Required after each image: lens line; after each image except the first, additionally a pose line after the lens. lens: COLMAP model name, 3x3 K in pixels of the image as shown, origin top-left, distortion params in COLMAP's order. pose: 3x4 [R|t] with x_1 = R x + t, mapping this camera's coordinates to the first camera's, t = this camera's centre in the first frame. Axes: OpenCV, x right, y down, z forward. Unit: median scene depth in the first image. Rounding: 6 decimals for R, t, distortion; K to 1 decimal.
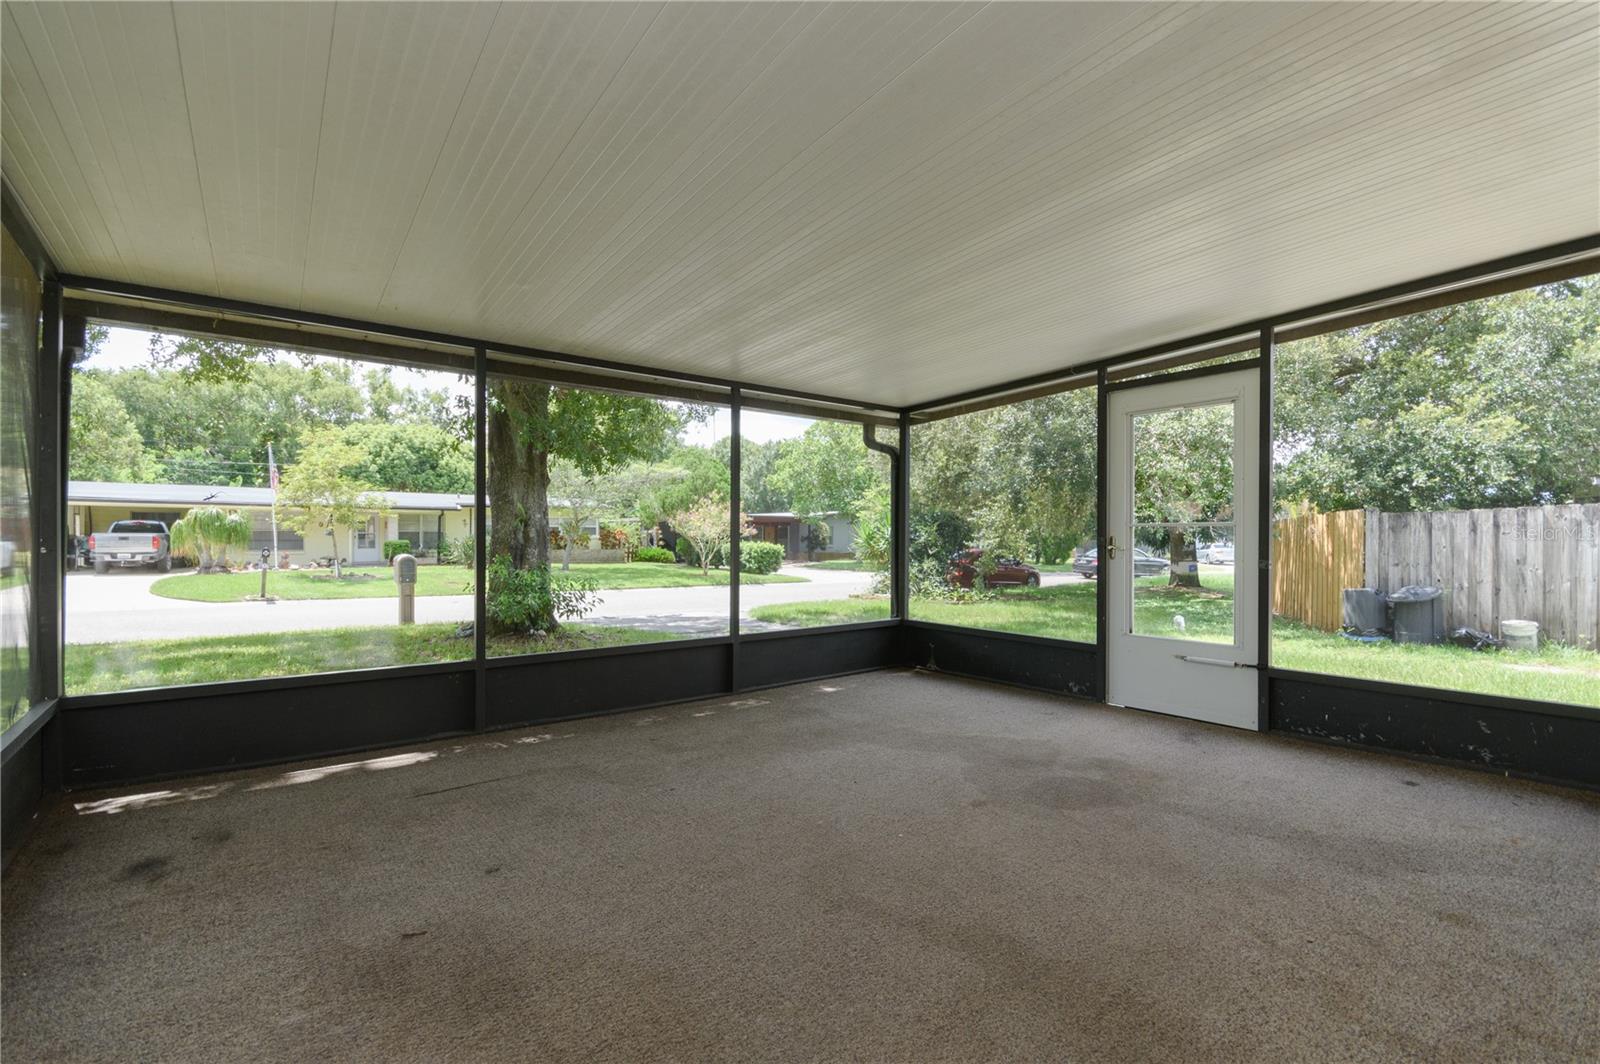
lens RADIAL K [[699.6, 0, 802.5], [0, 699.6, 530.2], [0, 0, 1]] dist [0.006295, -0.008912]
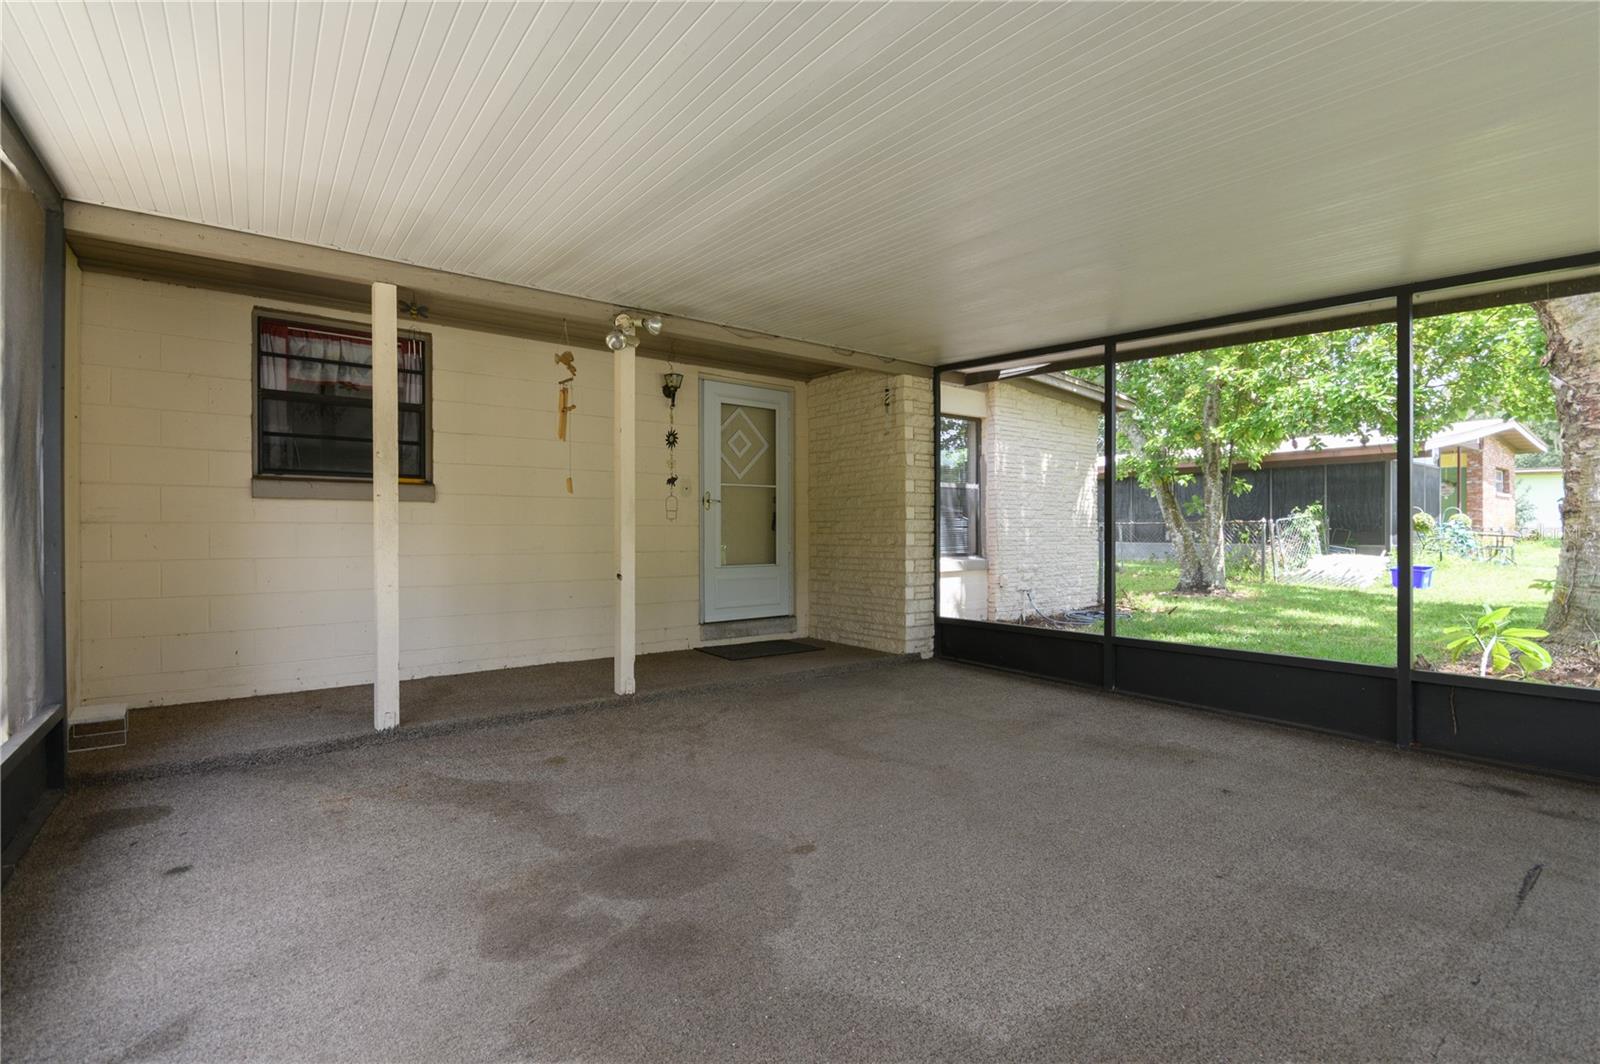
lens RADIAL K [[699.6, 0, 802.5], [0, 699.6, 530.2], [0, 0, 1]] dist [0.006295, -0.008912]
pose [[-0.999998, -0.000761, 0.001872, 0.284438], [-0.000785, 0.999921, -0.012515, 0.032167], [-0.001863, -0.012517, -0.999920, 2.057545]]
